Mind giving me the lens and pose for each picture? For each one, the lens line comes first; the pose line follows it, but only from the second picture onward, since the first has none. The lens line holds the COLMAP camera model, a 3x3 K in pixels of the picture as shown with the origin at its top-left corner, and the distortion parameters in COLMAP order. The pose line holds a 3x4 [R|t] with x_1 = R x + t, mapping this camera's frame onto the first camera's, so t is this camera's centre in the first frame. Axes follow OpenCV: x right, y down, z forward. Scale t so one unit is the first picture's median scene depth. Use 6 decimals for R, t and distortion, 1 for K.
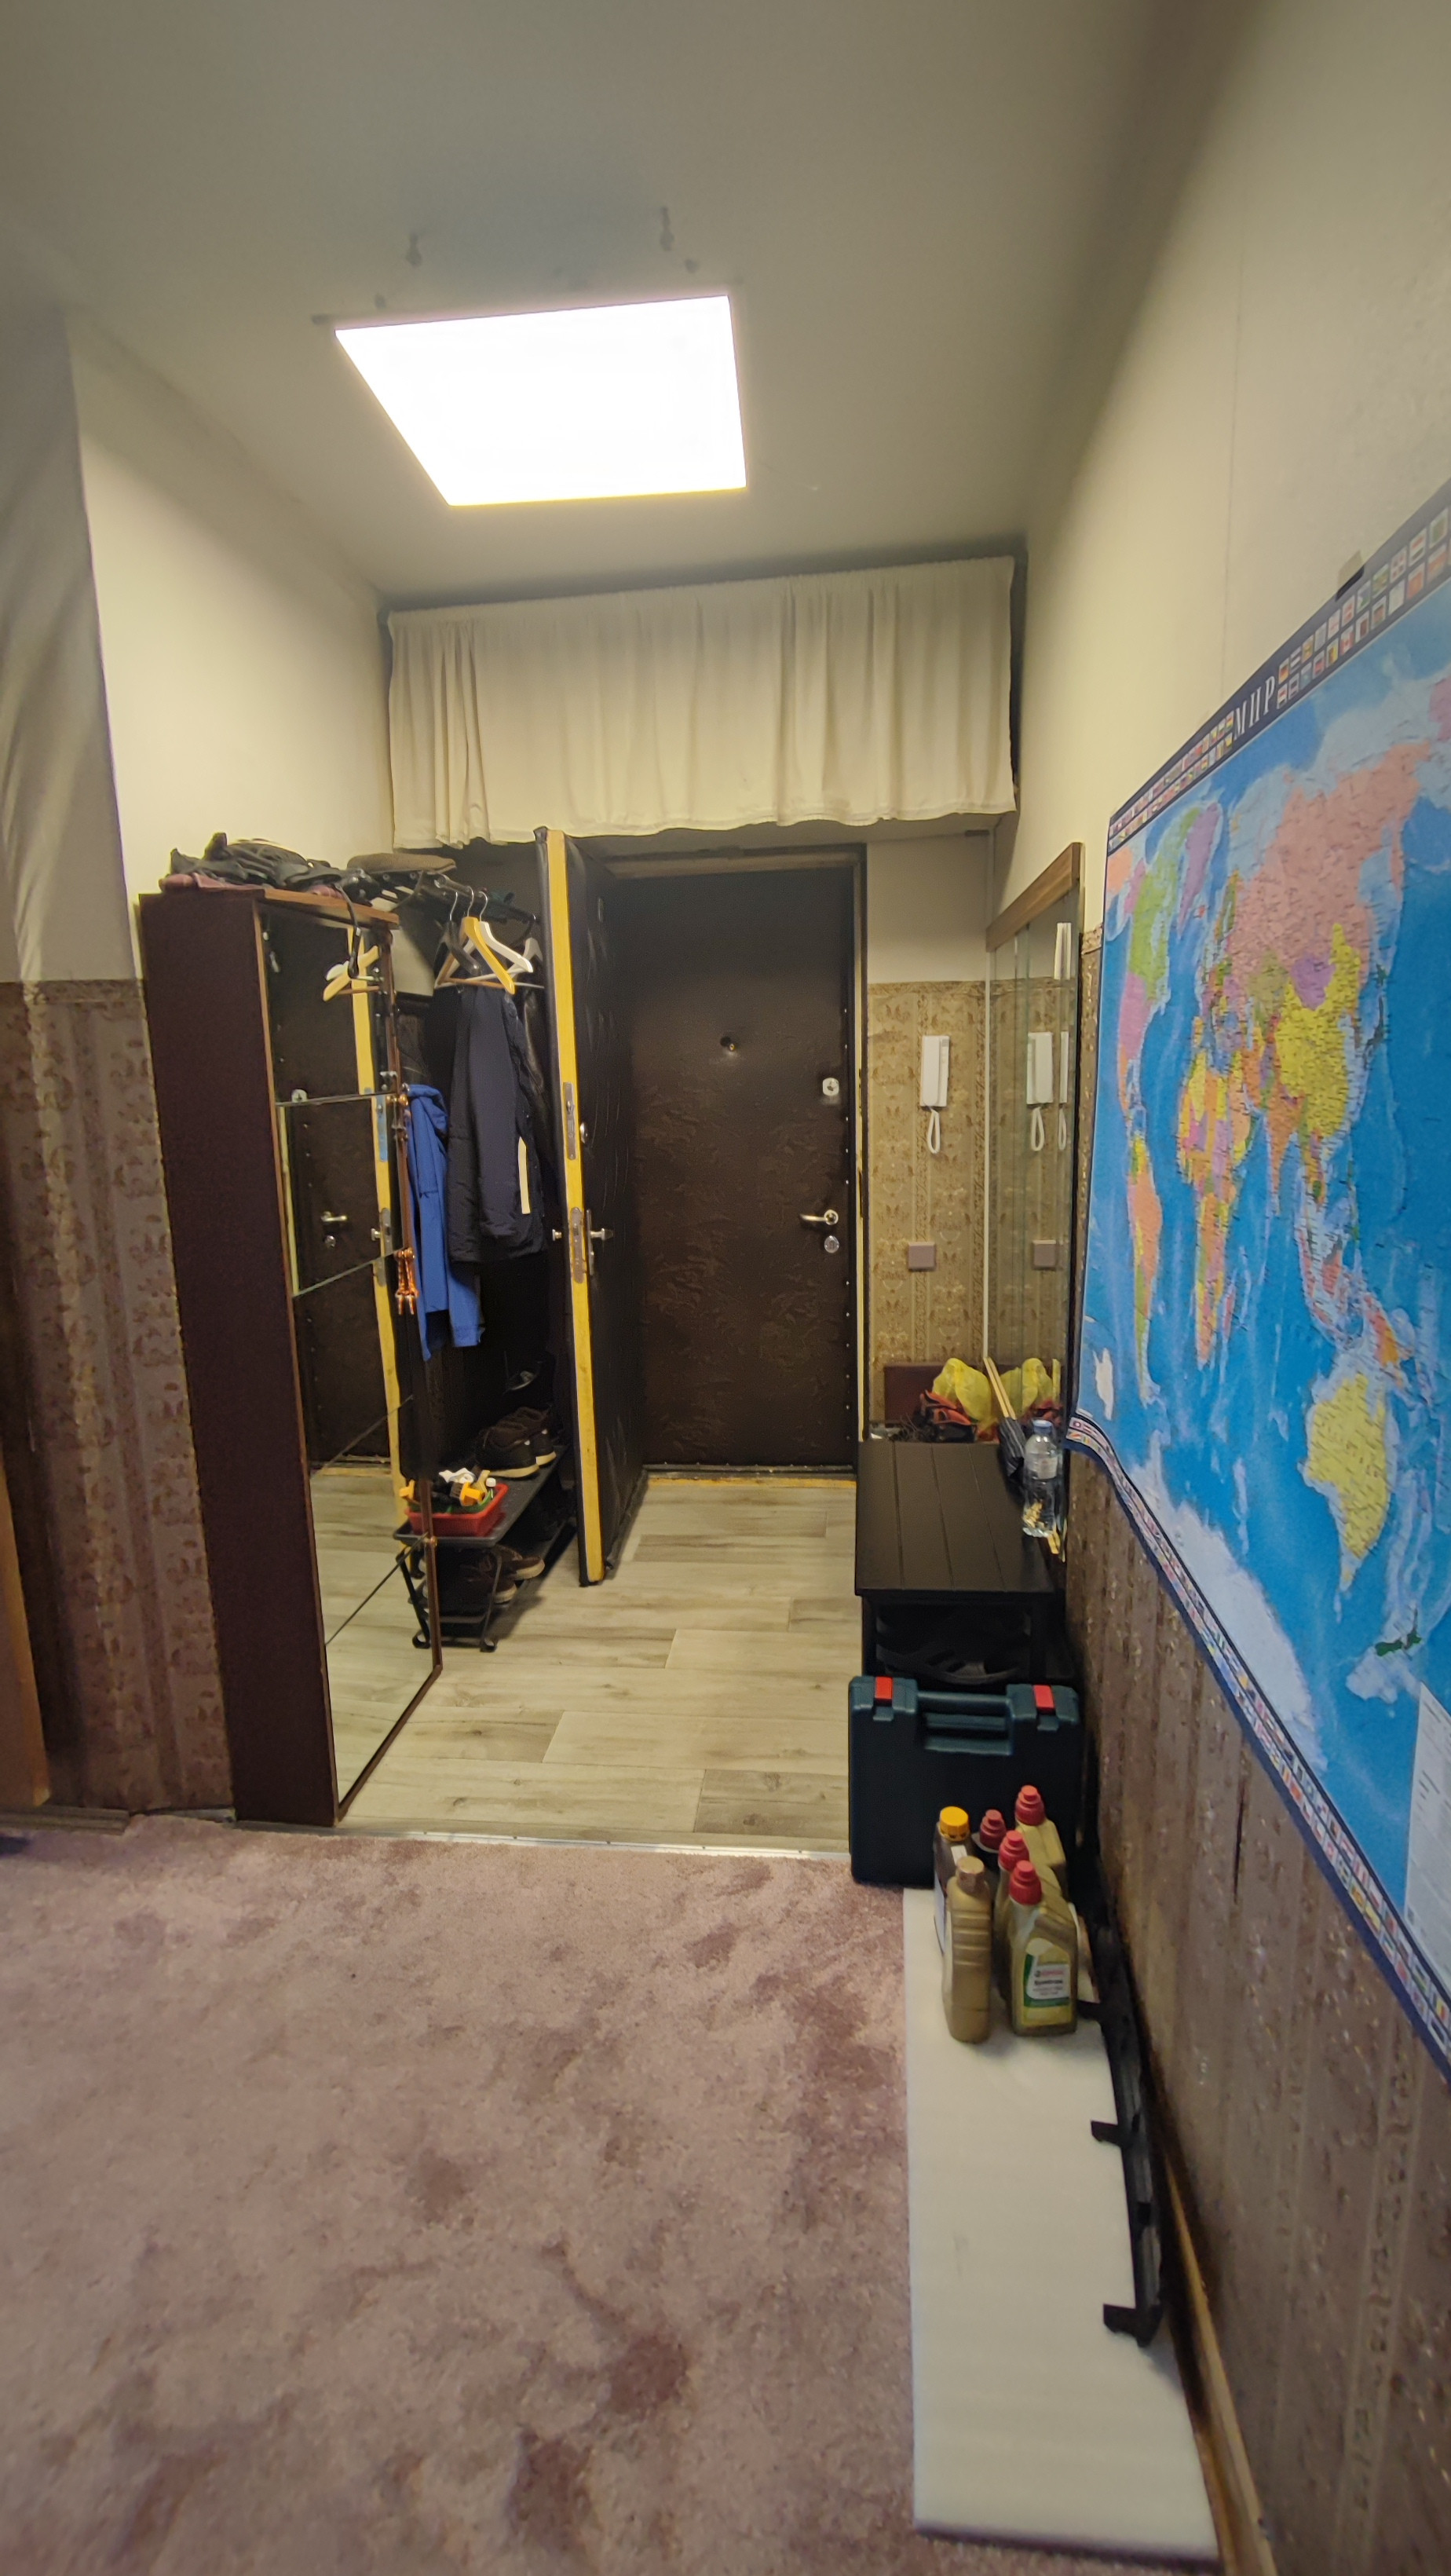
lens RADIAL K [[1190.1, 0, 725.5], [0, 1190.1, 1288.0], [0, 0, 1]] dist [-0.012311, 0.006674]
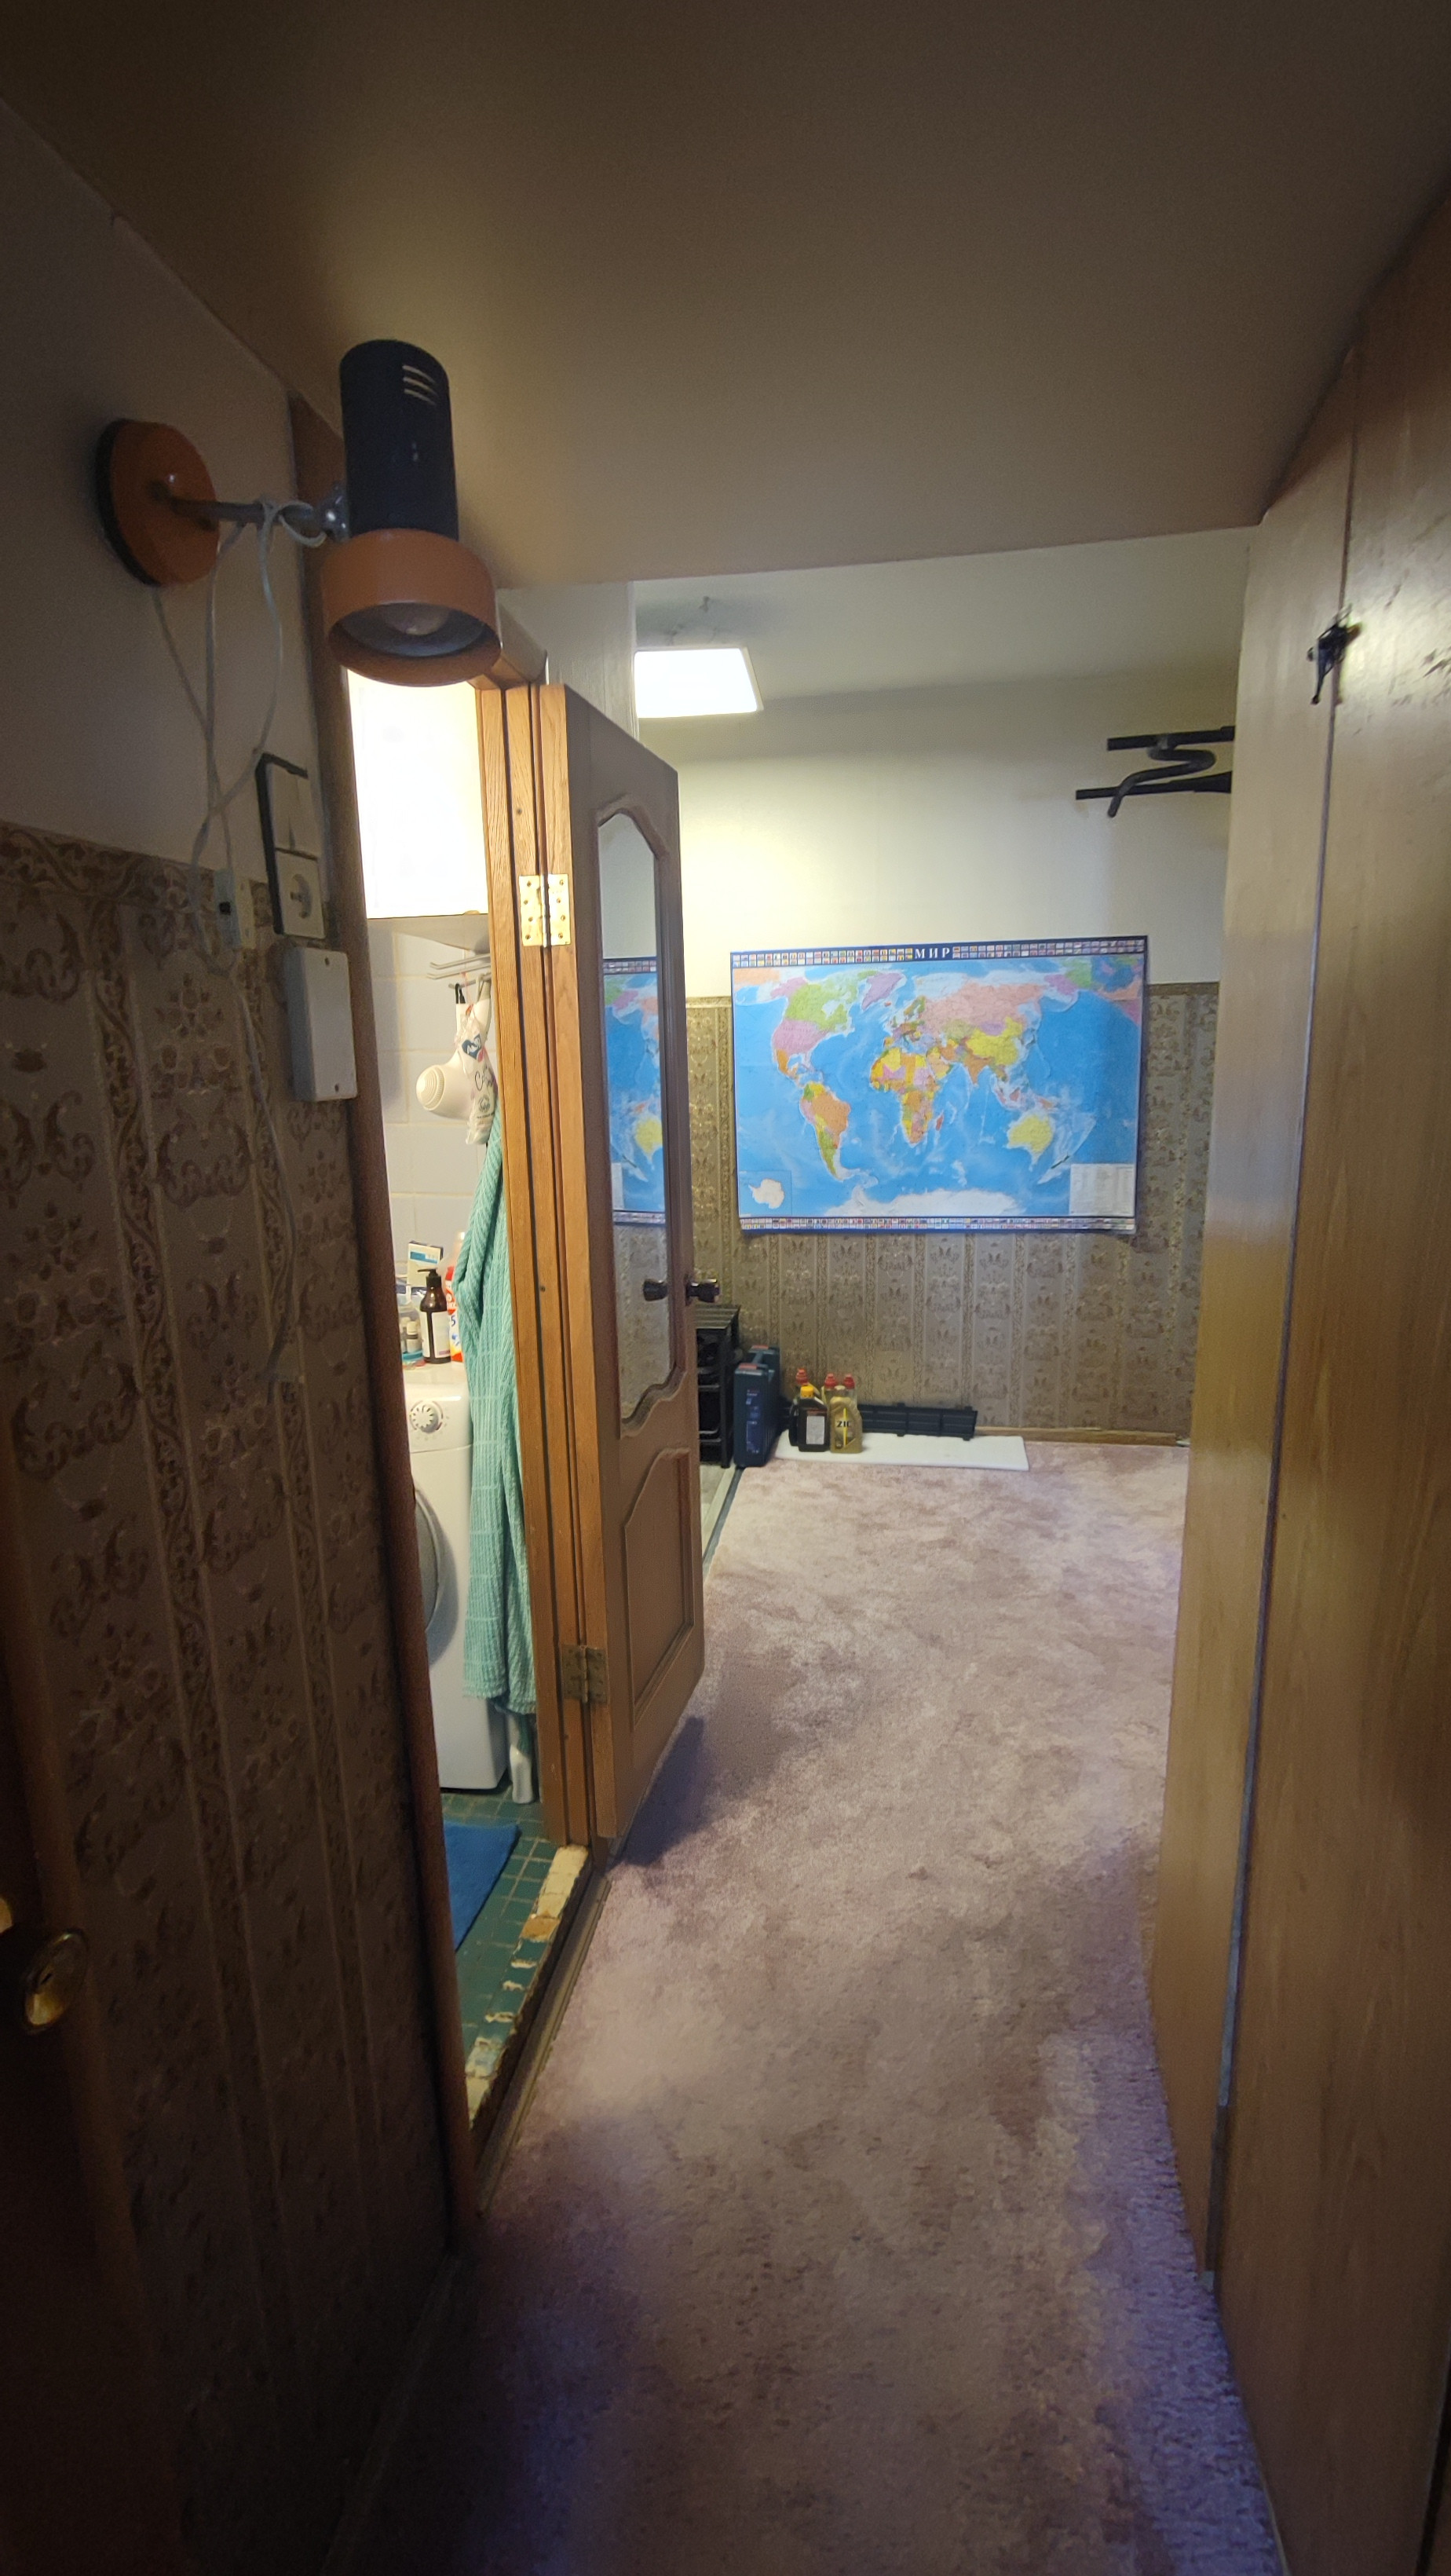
lens RADIAL K [[1190.1, 0, 725.5], [0, 1190.1, 1288.0], [0, 0, 1]] dist [-0.012311, 0.006674]
pose [[0.037458, -0.194647, 0.980158, -2.692892], [0.214109, 0.959631, 0.182388, -0.248342], [-0.976091, 0.203029, 0.077621, 1.264875]]
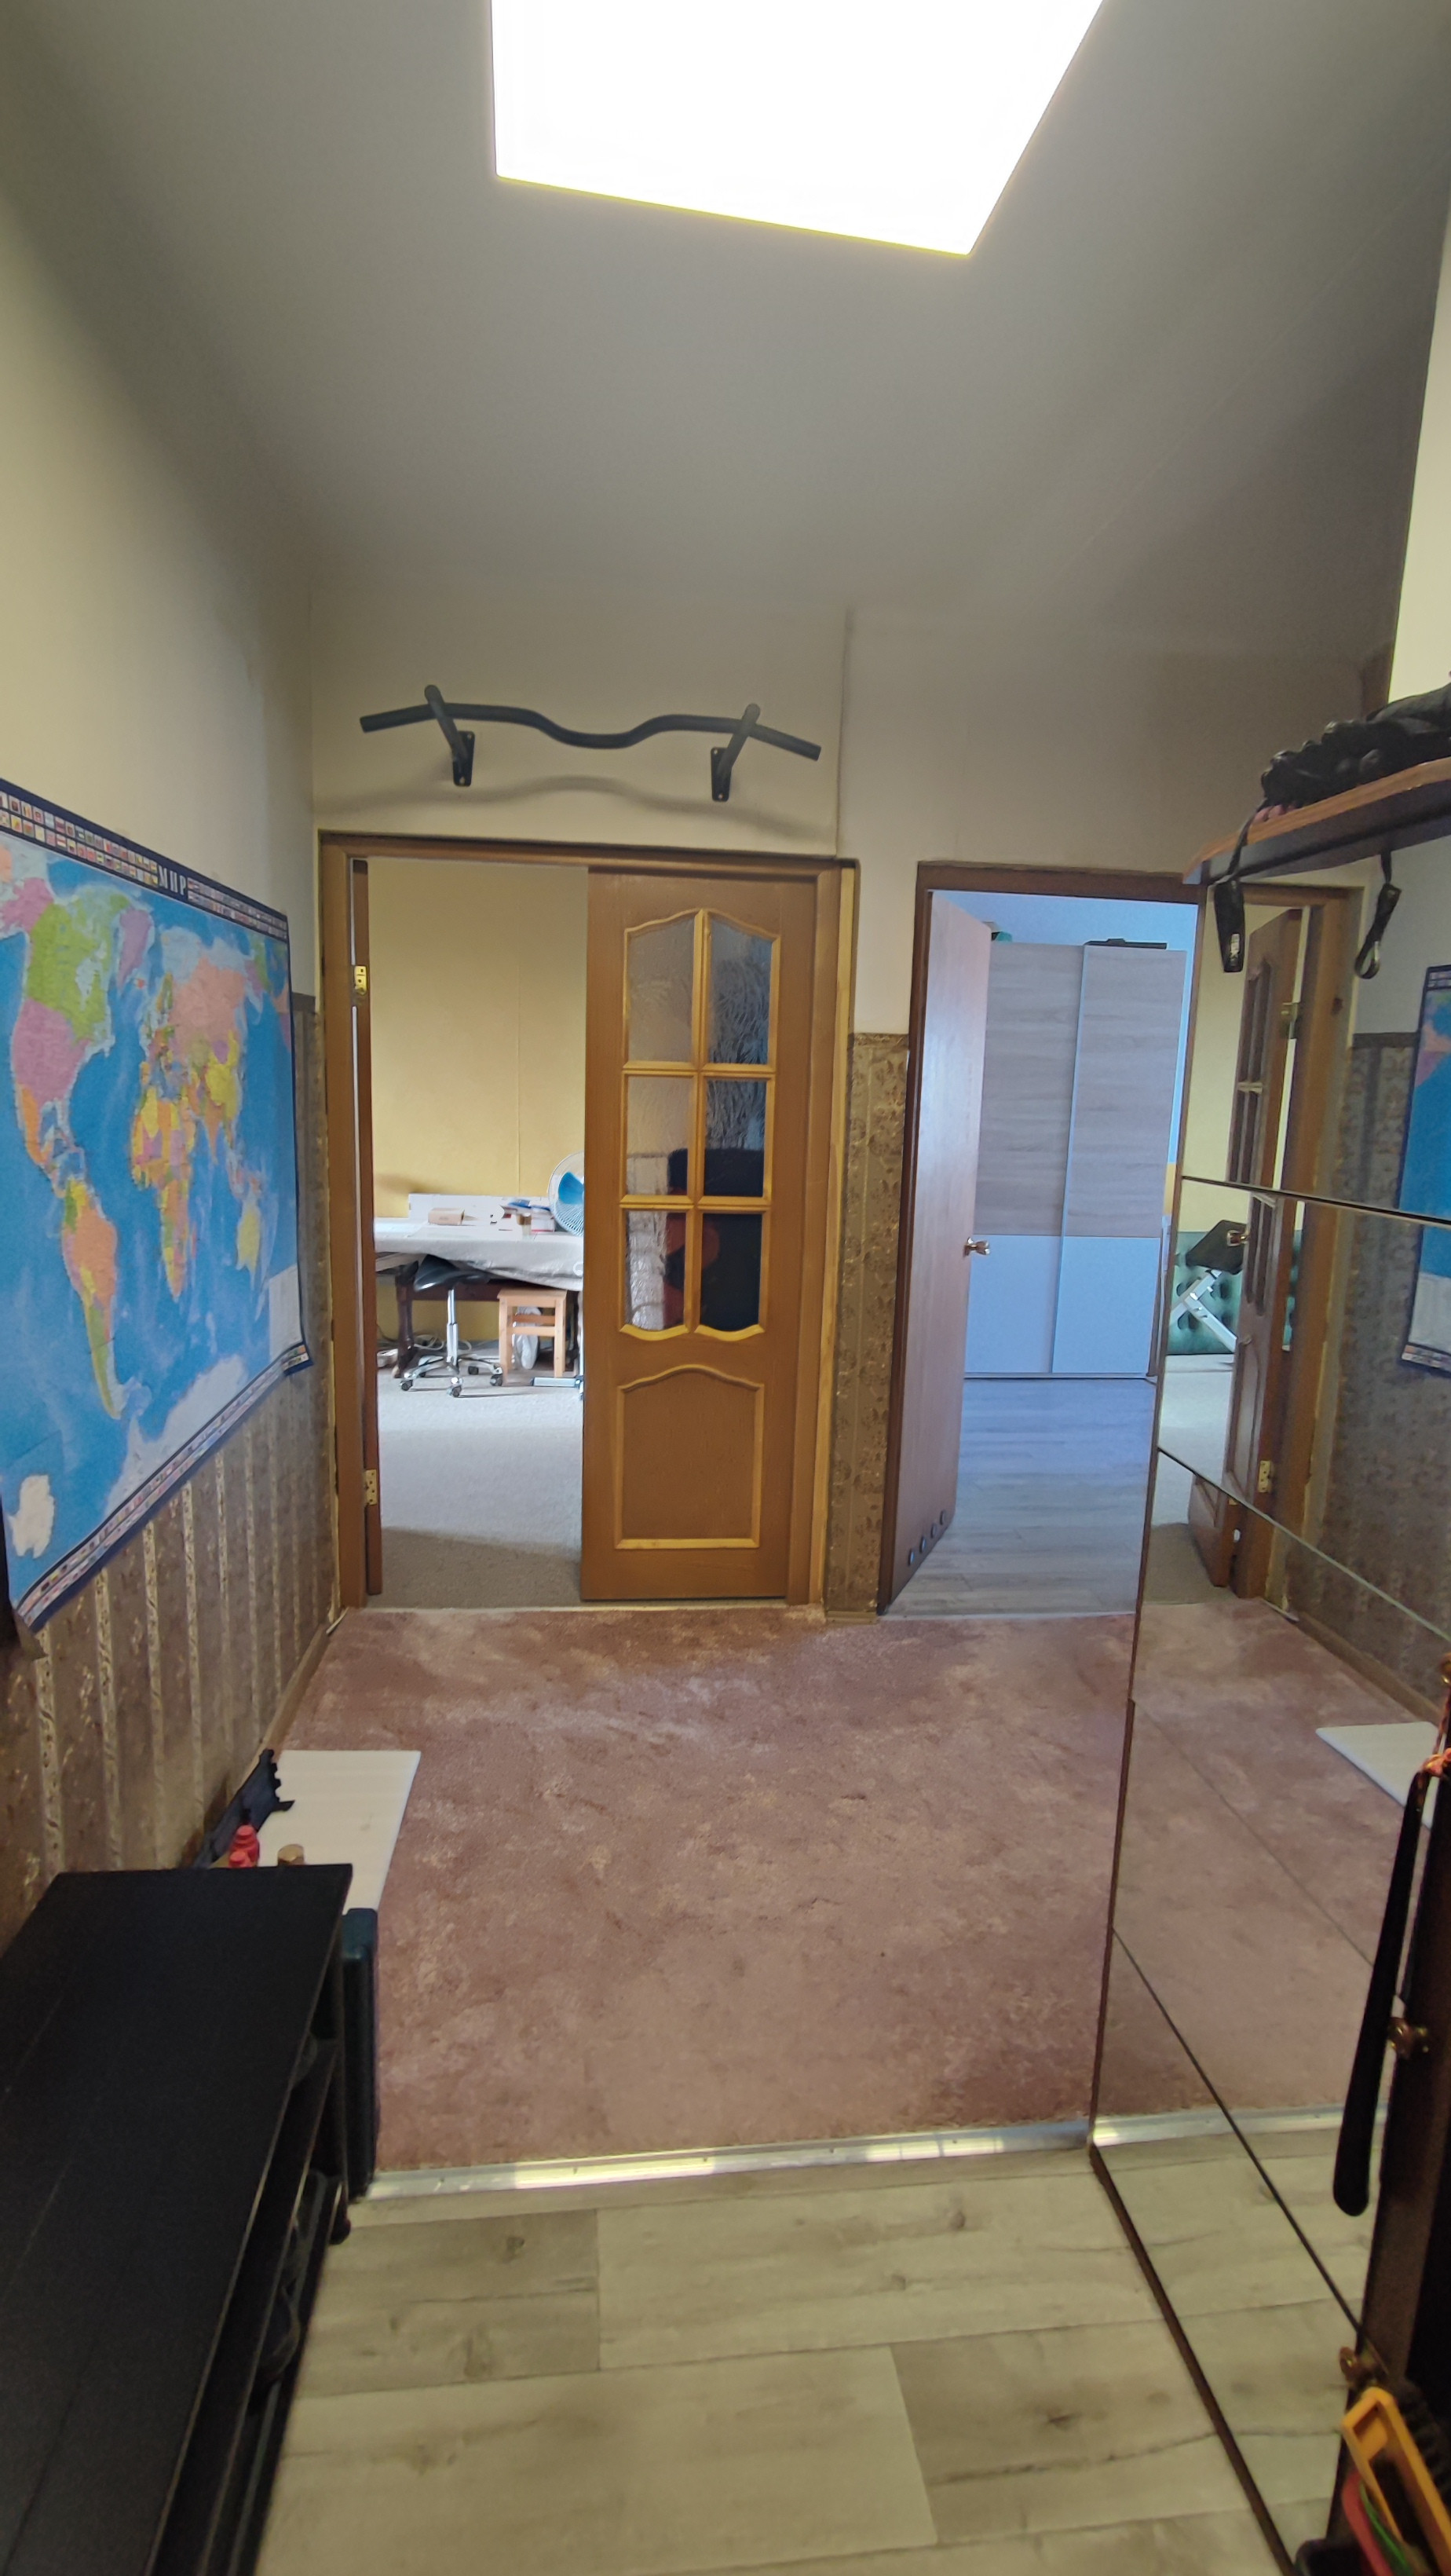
lens RADIAL K [[1190.1, 0, 725.5], [0, 1190.1, 1288.0], [0, 0, 1]] dist [-0.012311, 0.006674]
pose [[-0.974948, 0.029557, -0.220459, 0.059761], [-0.054773, 0.928711, 0.366737, -0.500024], [0.215582, 0.369625, -0.903826, 2.359606]]
